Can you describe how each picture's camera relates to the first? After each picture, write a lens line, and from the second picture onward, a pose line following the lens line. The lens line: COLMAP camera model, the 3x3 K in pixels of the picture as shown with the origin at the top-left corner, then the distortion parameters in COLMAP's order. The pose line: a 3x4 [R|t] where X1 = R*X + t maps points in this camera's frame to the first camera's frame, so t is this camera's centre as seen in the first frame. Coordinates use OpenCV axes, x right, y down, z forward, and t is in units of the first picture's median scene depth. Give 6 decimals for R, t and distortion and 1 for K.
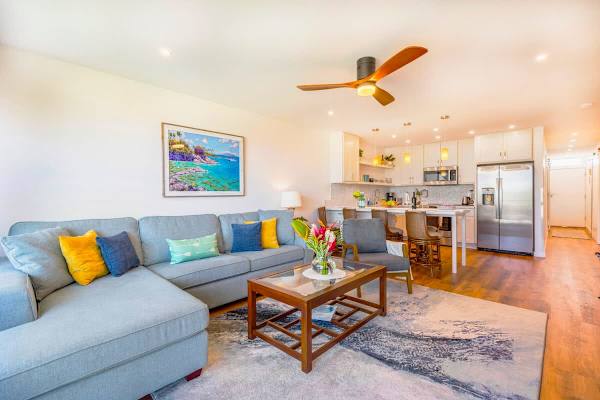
lens RADIAL K [[271.4, 0, 300.0], [0, 271.4, 200.0], [0, 0, 1]] dist [0.000445, -0.000167]
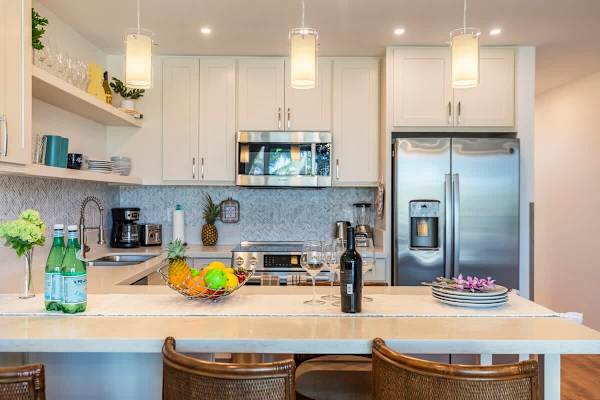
lens RADIAL K [[558.2, 0, 300.0], [0, 558.2, 200.0], [0, 0, 1]] dist [0.013159, 0.008746]
pose [[0.721262, 0.003742, 0.692652, 0.076570], [0.005974, 0.999915, -0.011623, -0.038436], [-0.692636, 0.012521, 0.721178, 0.617321]]
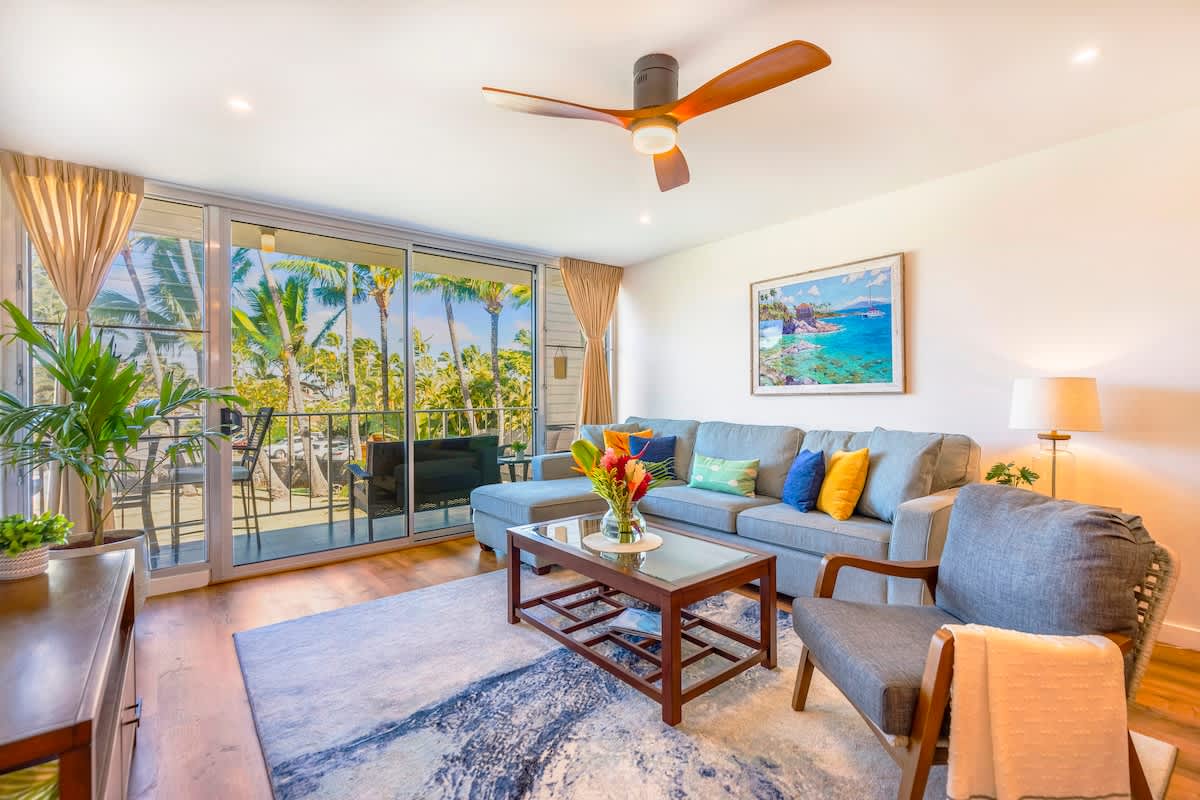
lens RADIAL K [[531.4, 0, 600.0], [0, 531.4, 400.0], [0, 0, 1]] dist [0.000883, -0.000068]
pose [[-0.131295, 0.012232, -0.991268, 0.515738], [-0.013374, 0.999811, 0.014109, -0.007995], [0.991253, 0.015109, -0.131107, 0.499612]]
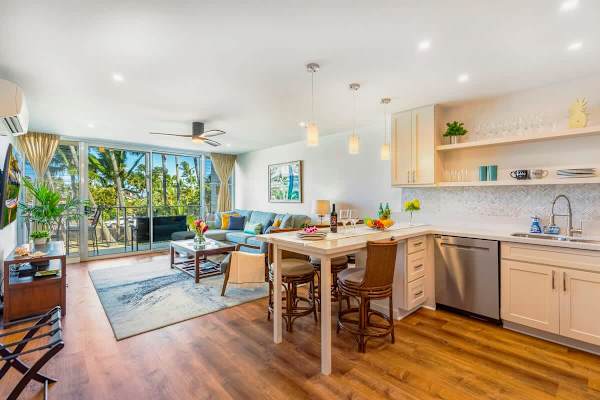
lens RADIAL K [[271.4, 0, 300.0], [0, 271.4, 200.0], [0, 0, 1]] dist [0.000445, -0.000167]
pose [[-0.075058, 0.013941, -0.997082, 0.901107], [-0.022079, 0.999634, 0.015639, -0.039481], [0.996935, 0.023188, -0.074723, 0.850261]]
